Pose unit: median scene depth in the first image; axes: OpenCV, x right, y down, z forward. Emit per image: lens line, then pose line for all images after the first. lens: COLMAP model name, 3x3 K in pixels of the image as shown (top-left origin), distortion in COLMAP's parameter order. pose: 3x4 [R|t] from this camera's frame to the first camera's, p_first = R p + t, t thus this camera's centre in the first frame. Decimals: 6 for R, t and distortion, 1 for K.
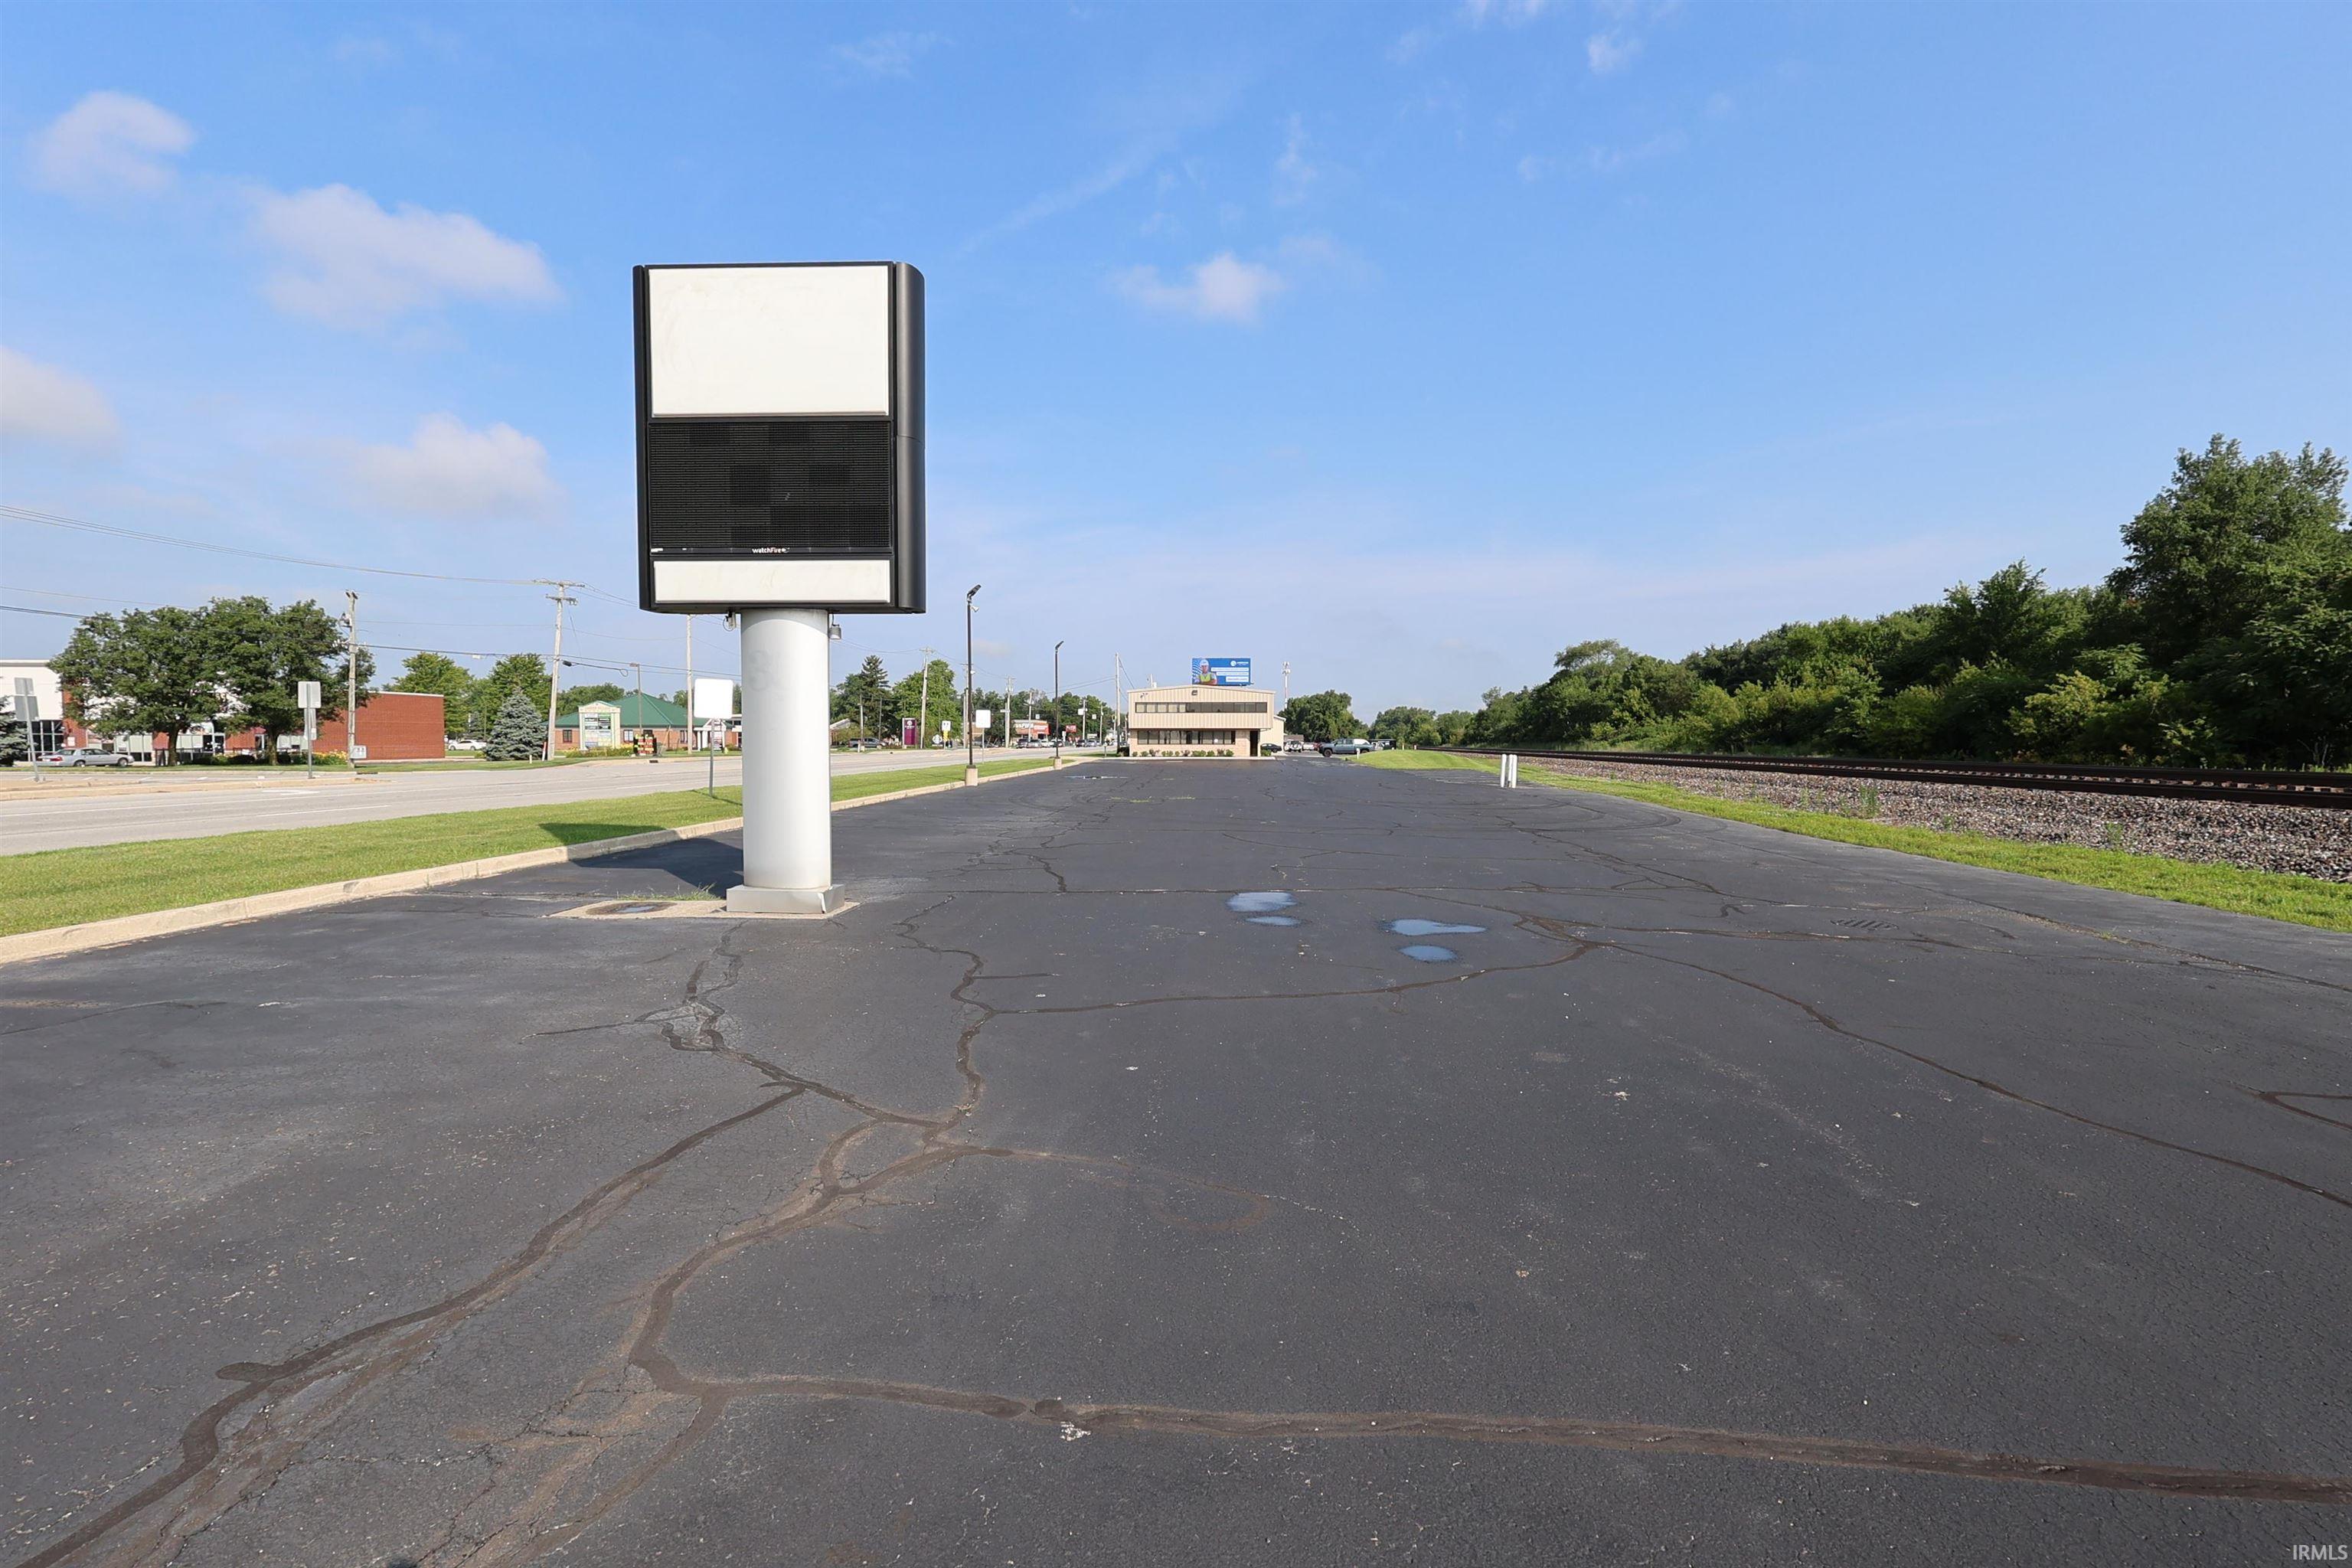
lens RADIAL K [[1085.9, 0, 1171.1], [0, 1085.9, 788.6], [0, 0, 1]] dist [0.007577, 0.000357]
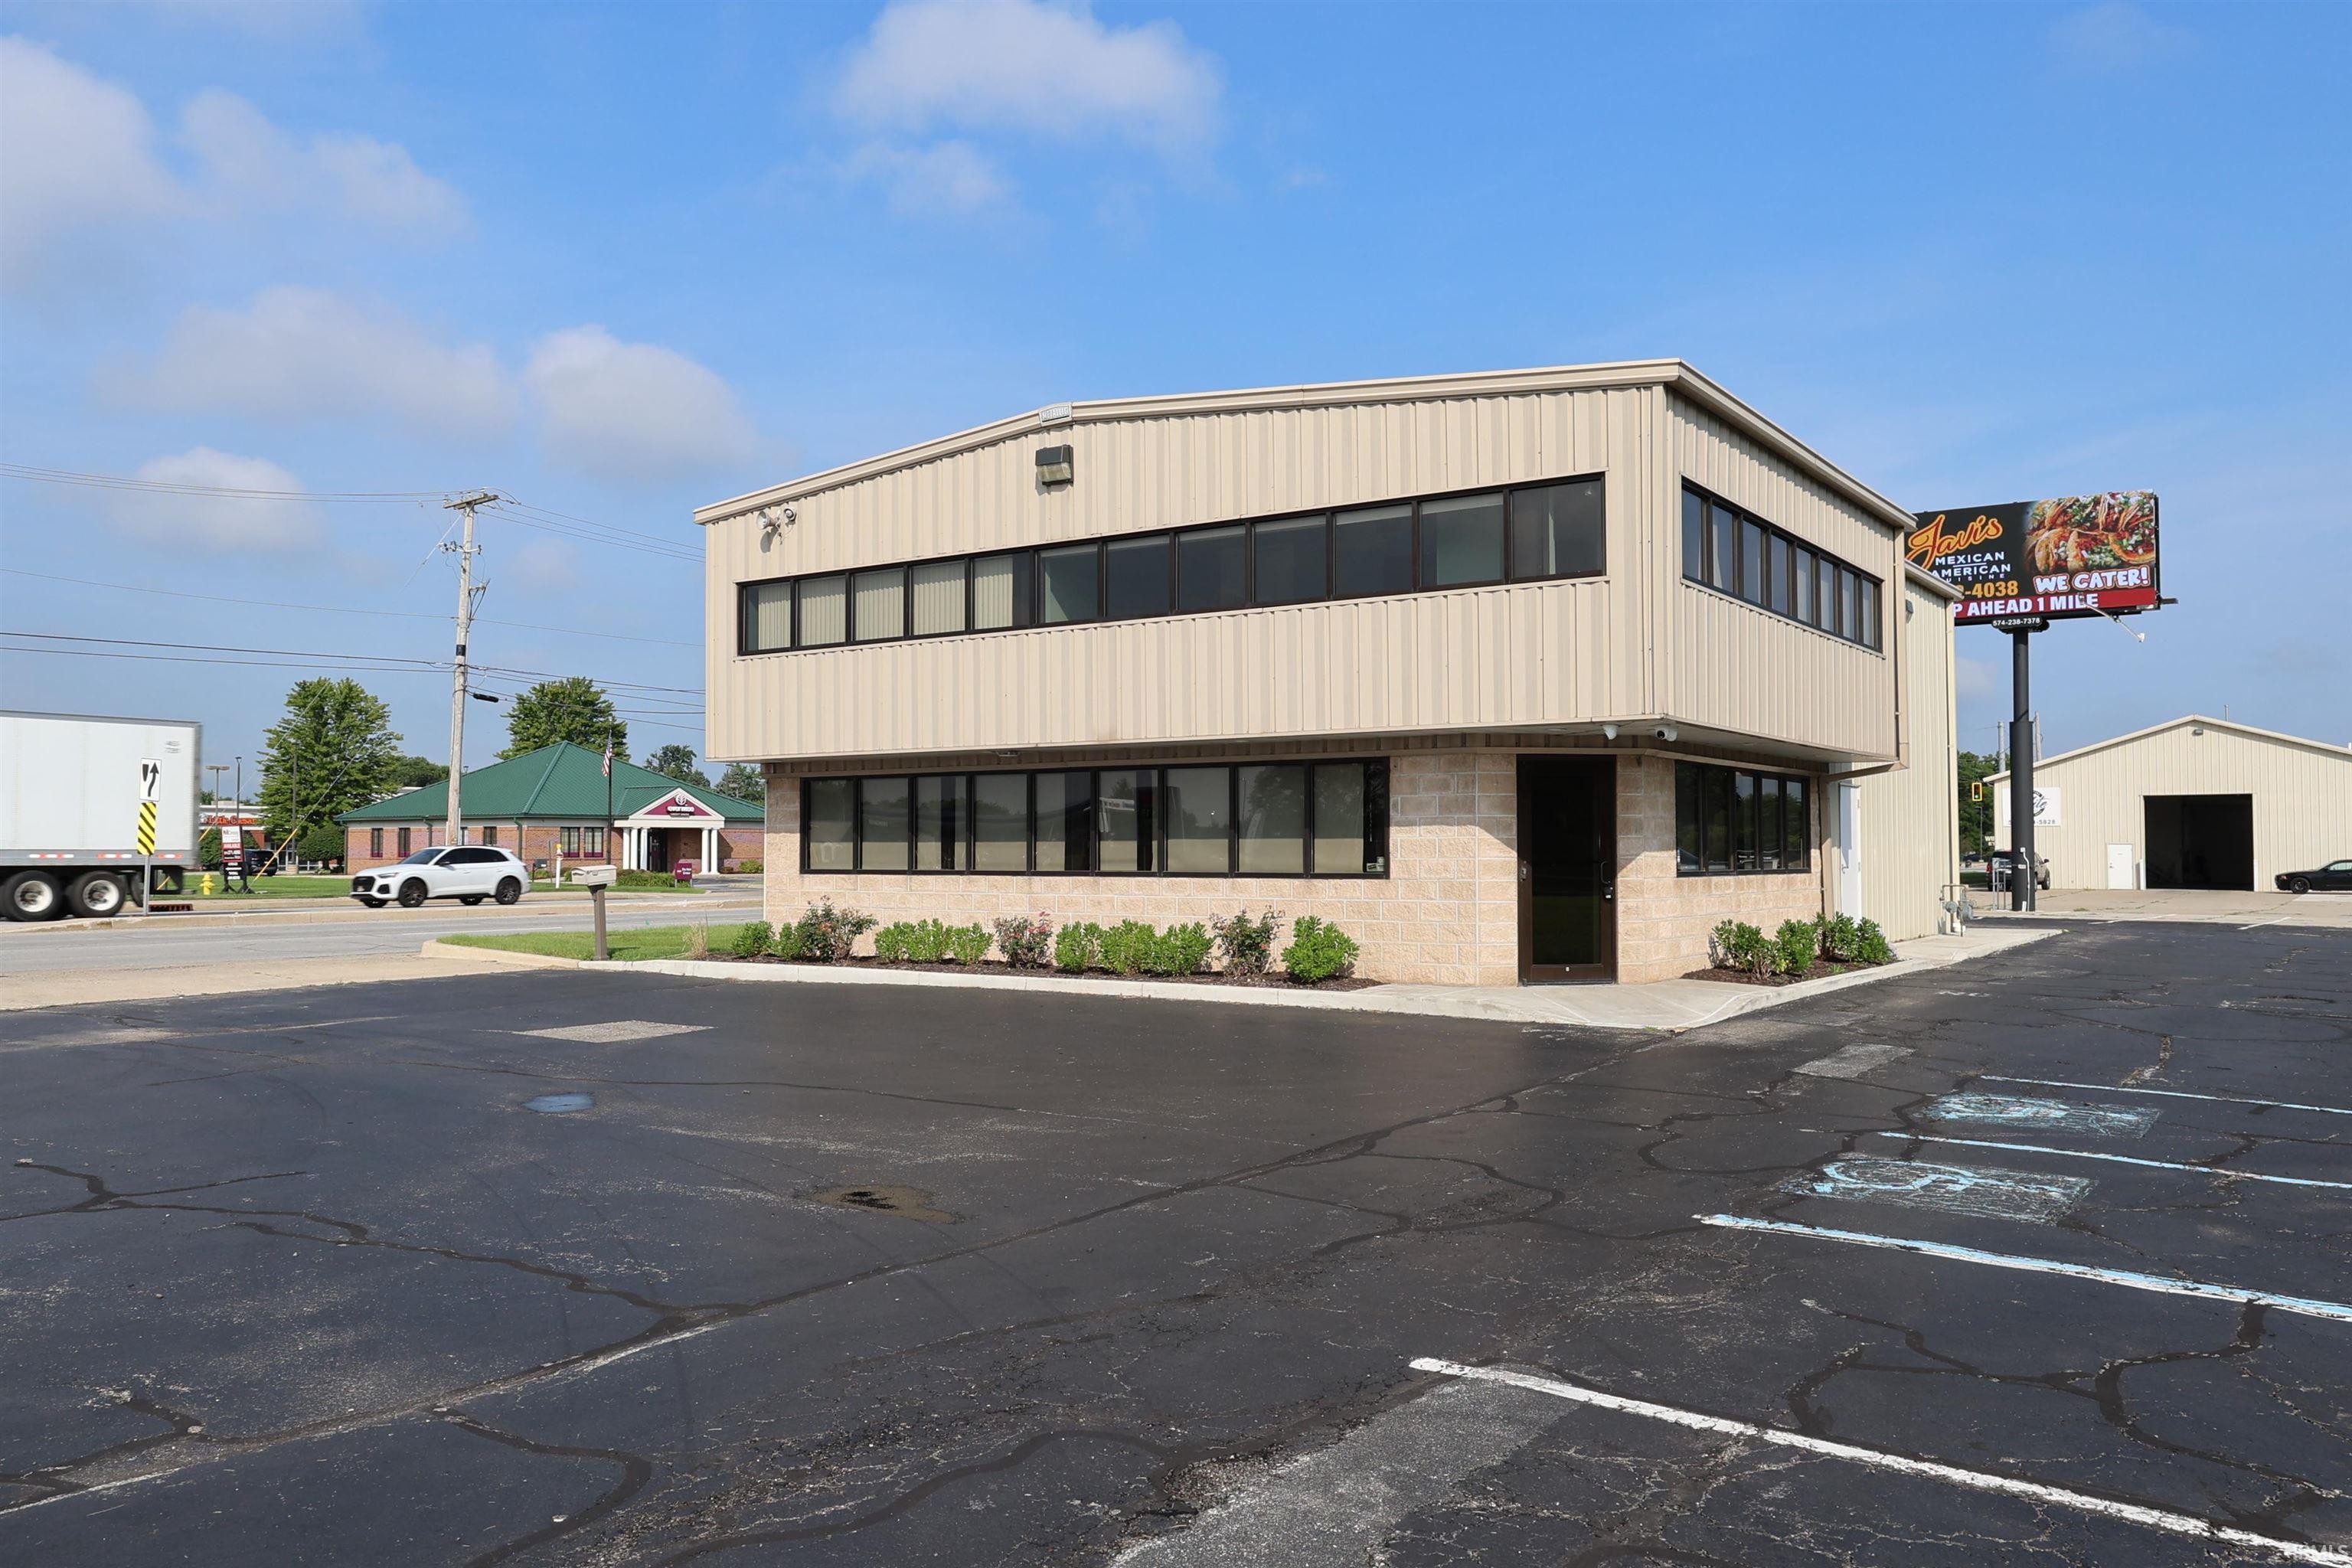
lens RADIAL K [[1789.9, 0, 1176.0], [0, 1789.9, 784.0], [0, 0, 1]] dist [-0.000835, -0.000098]
pose [[0.828944, -0.022780, -0.558867, 0.146039], [-0.022688, 0.996979, -0.074289, -0.036045], [0.558871, 0.074260, 0.825923, 0.827847]]
